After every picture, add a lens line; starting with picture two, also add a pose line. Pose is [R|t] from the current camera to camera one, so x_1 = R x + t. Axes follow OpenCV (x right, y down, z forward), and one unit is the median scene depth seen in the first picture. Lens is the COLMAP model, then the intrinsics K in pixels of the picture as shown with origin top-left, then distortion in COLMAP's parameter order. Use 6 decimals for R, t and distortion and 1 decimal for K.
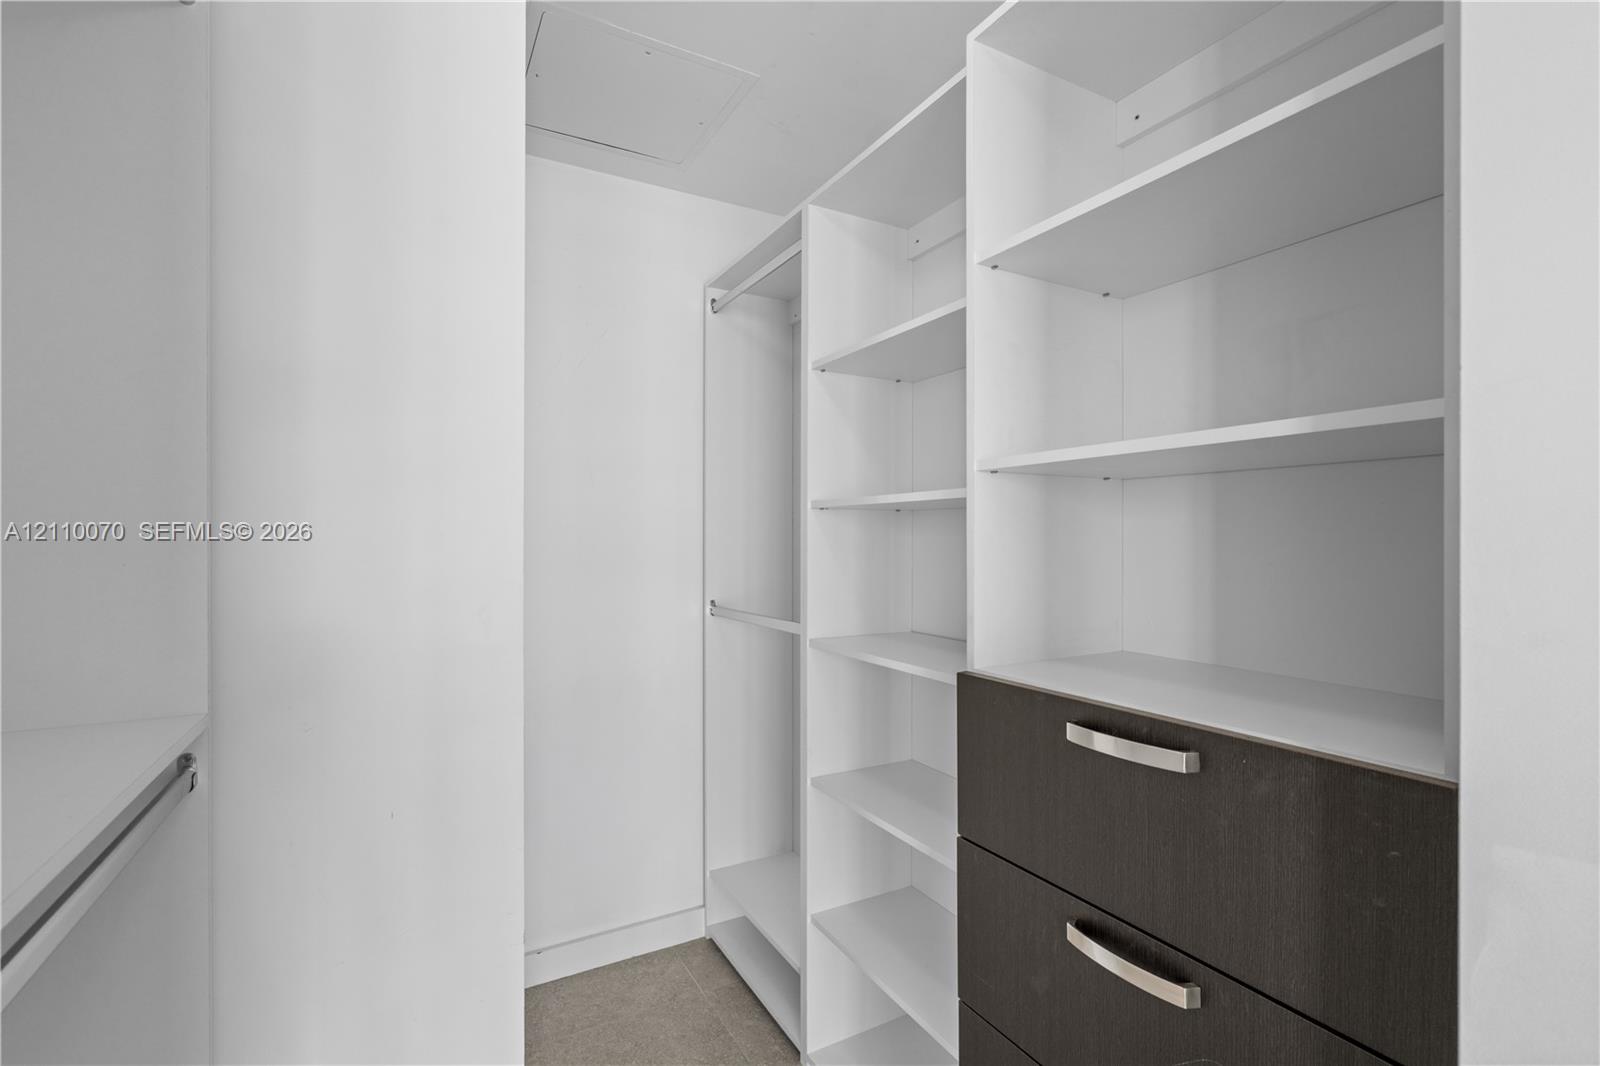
lens RADIAL K [[729.4, 0, 810.2], [0, 729.4, 543.2], [0, 0, 1]] dist [-0.003434, 0.000493]
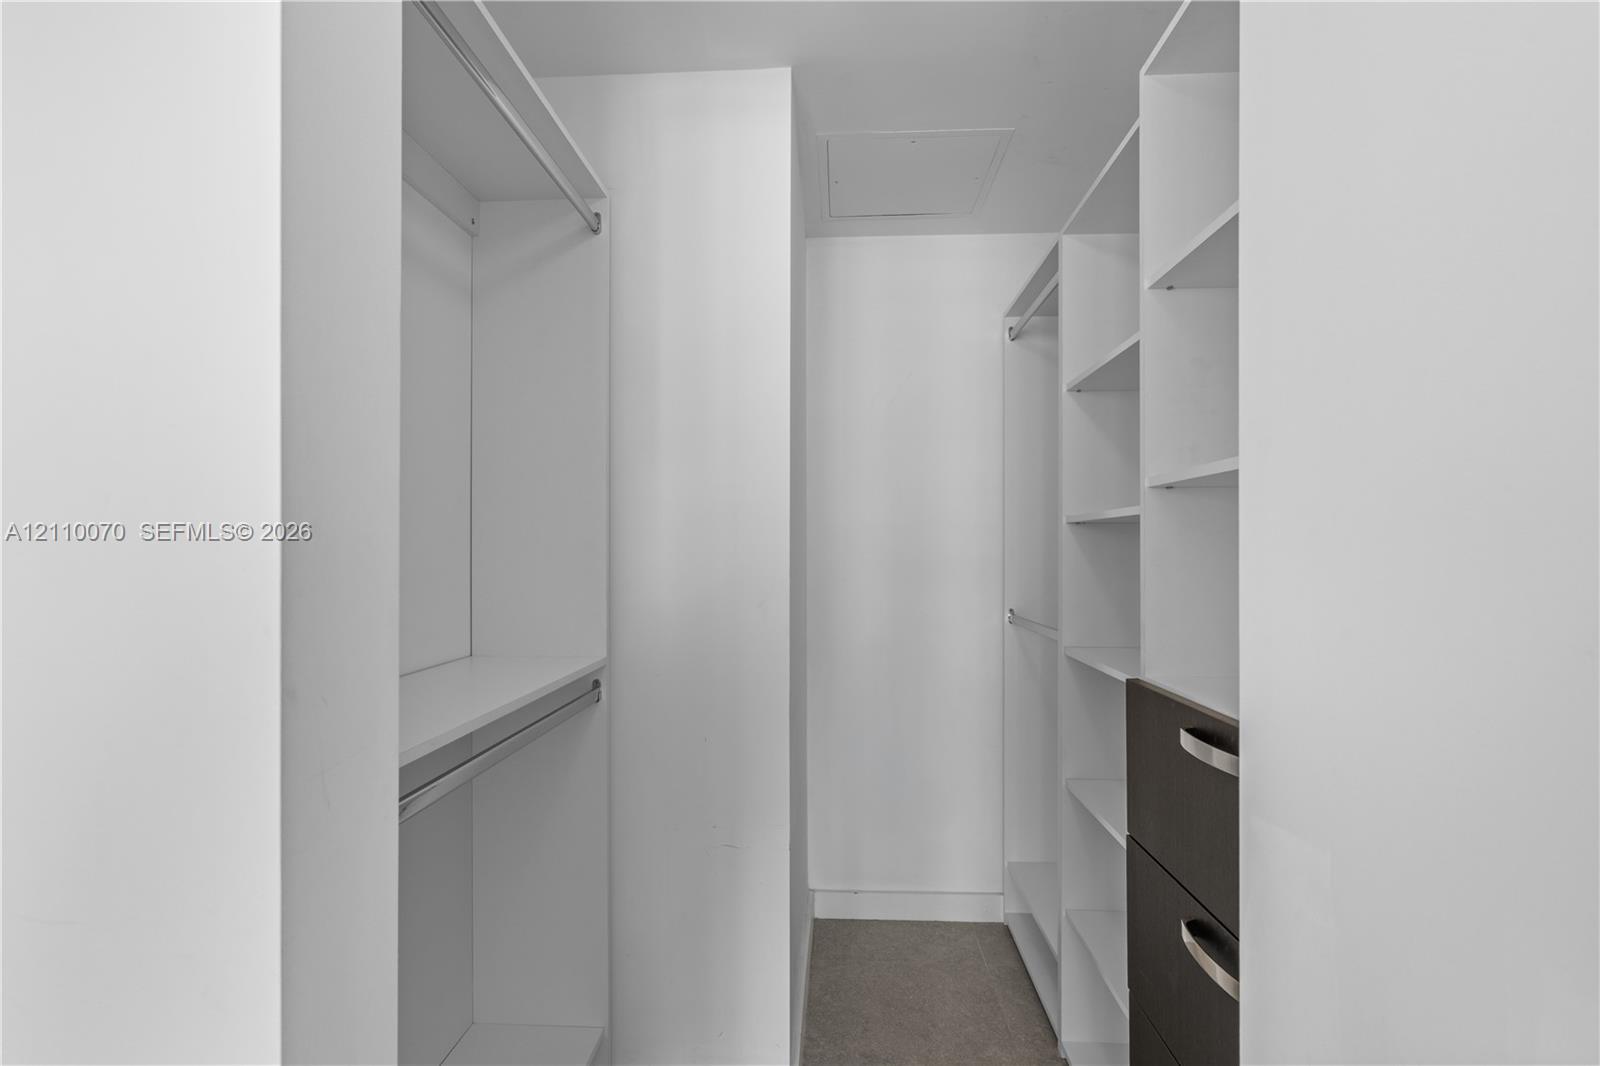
lens RADIAL K [[741.4, 0, 798.7], [0, 741.4, 555.7], [0, 0, 1]] dist [-0.002332, -0.000047]
pose [[0.840644, 0.002200, -0.541584, 0.230435], [-0.001138, 0.999997, 0.002295, -0.002821], [0.541587, -0.001313, 0.840644, -0.095567]]
